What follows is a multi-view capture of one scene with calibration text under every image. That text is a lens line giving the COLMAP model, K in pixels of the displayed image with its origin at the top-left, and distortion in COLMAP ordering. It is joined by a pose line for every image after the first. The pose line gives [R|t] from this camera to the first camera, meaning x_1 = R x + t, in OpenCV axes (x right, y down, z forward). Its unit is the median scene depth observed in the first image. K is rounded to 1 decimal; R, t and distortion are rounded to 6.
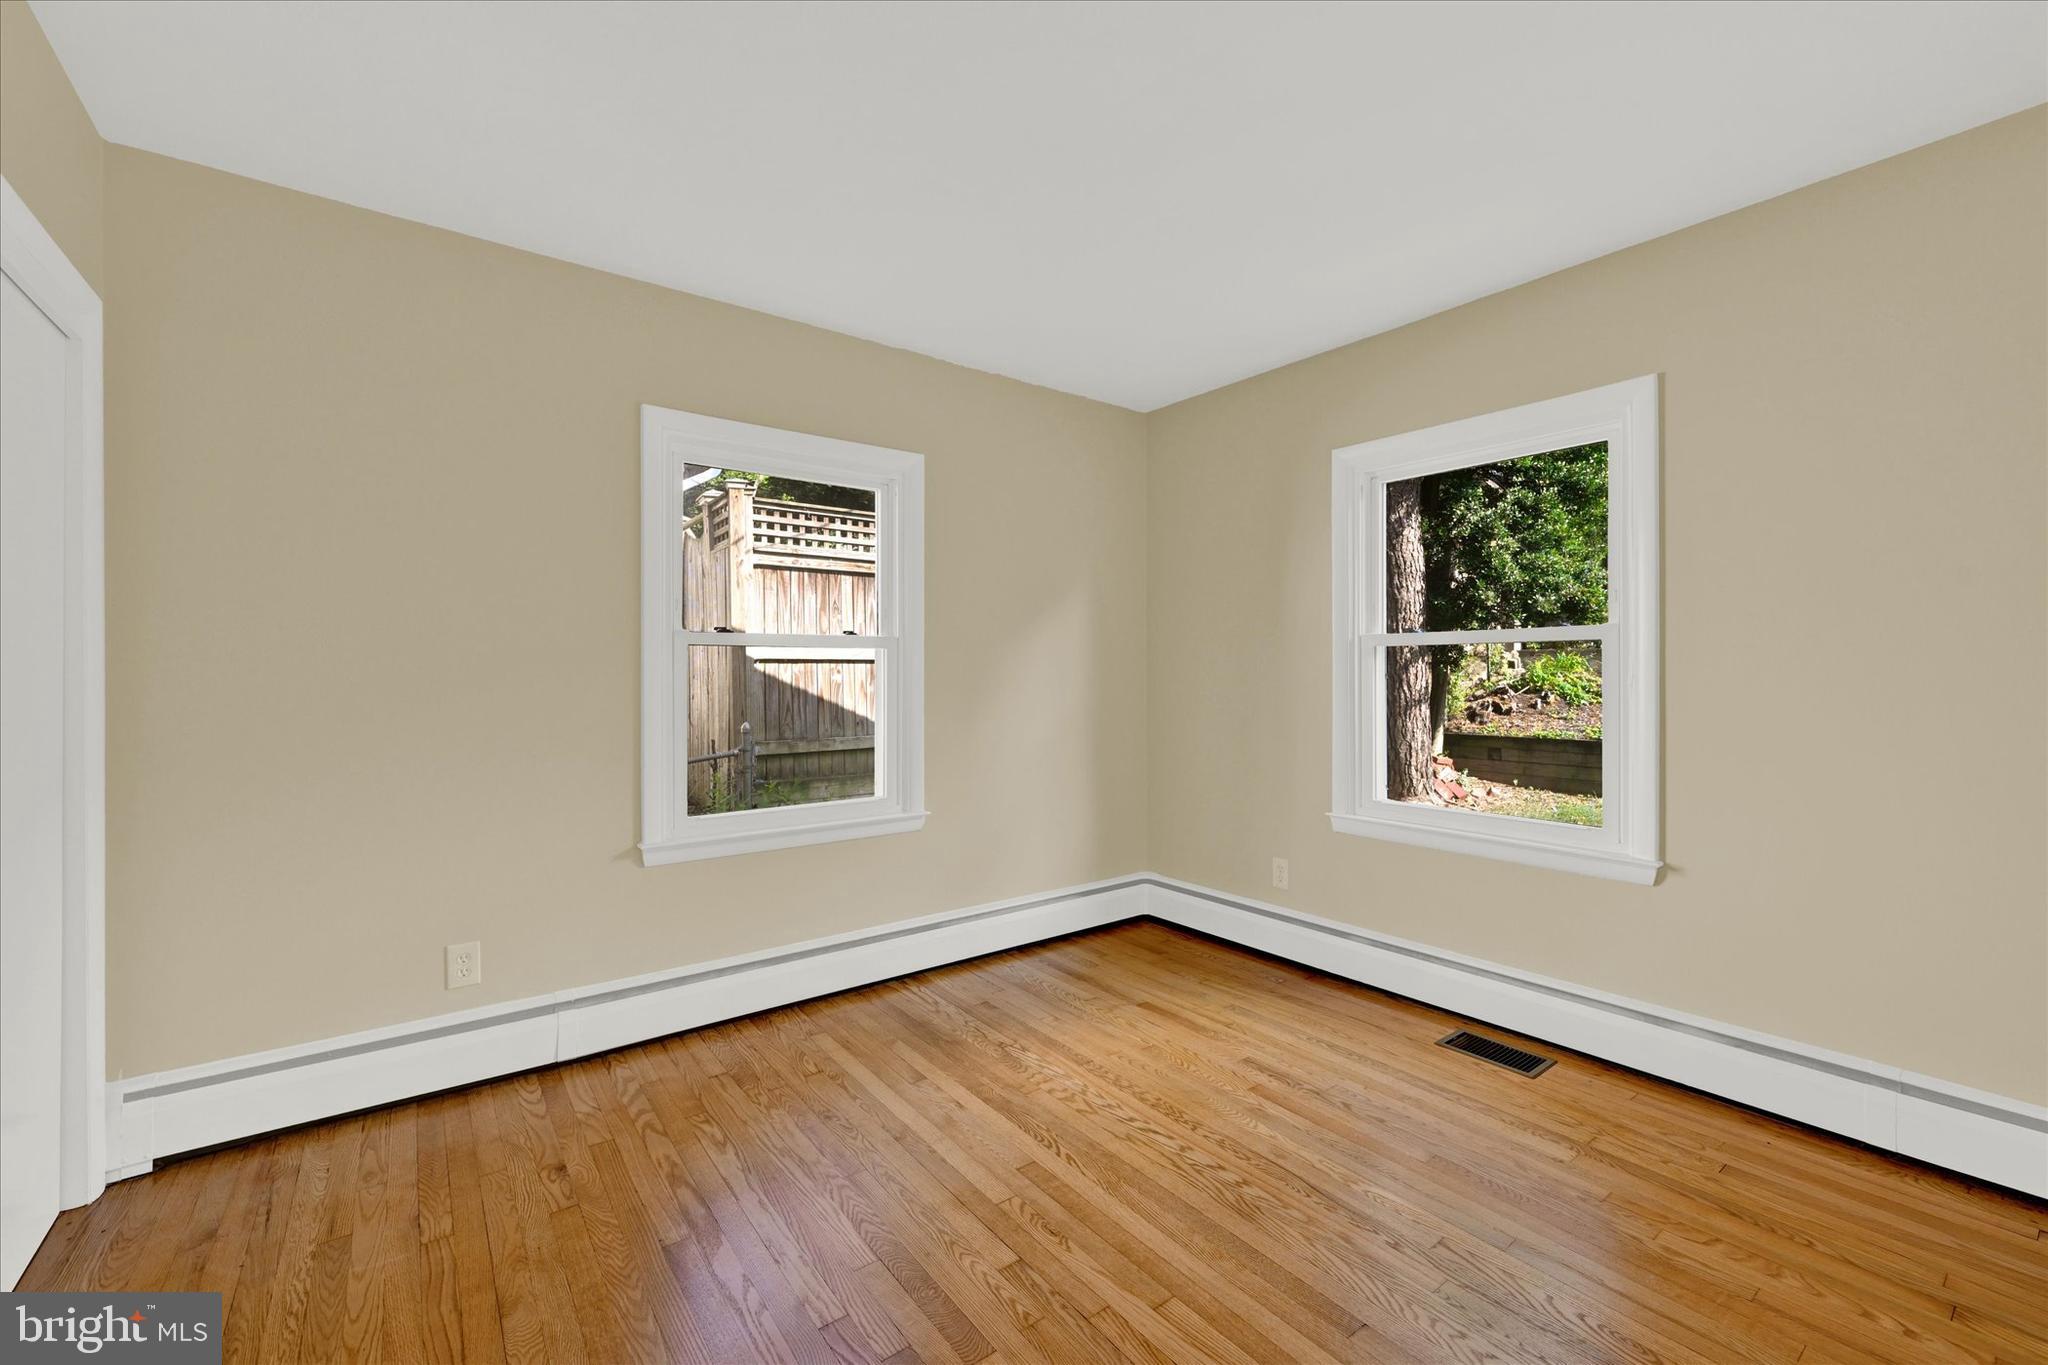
lens RADIAL K [[837.6, 0, 1020.7], [0, 837.6, 680.6], [0, 0, 1]] dist [0.002389, -0.000390]
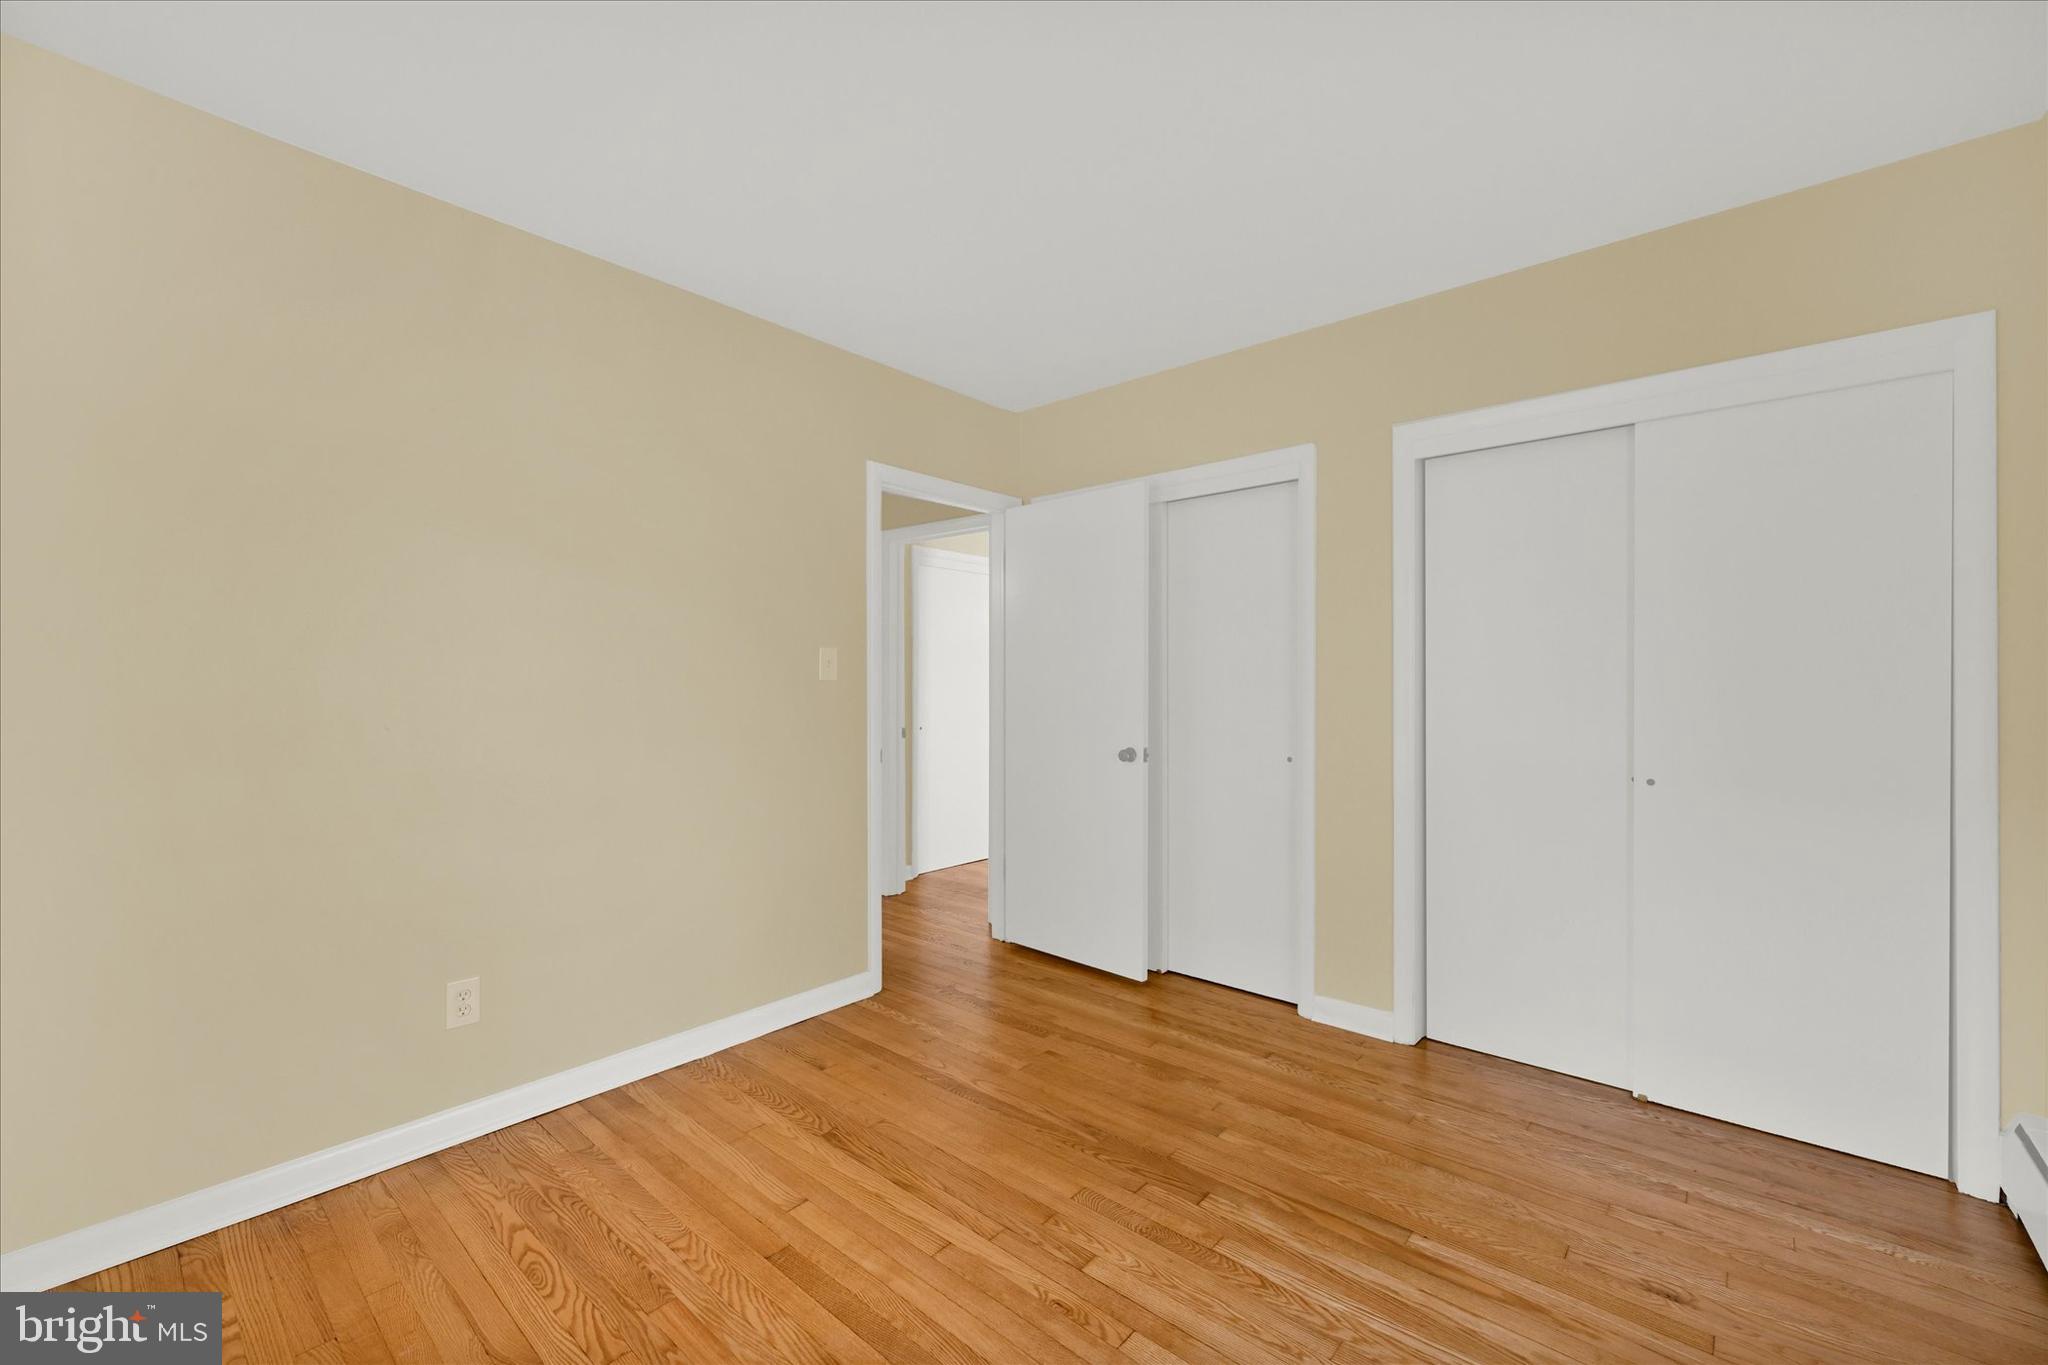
lens RADIAL K [[837.6, 0, 1020.7], [0, 837.6, 680.6], [0, 0, 1]] dist [0.002389, -0.000390]
pose [[-0.977391, 0.002424, -0.211426, 0.281430], [0.001773, 0.999993, 0.003269, -0.020593], [0.211432, 0.002820, -0.977389, 1.971894]]
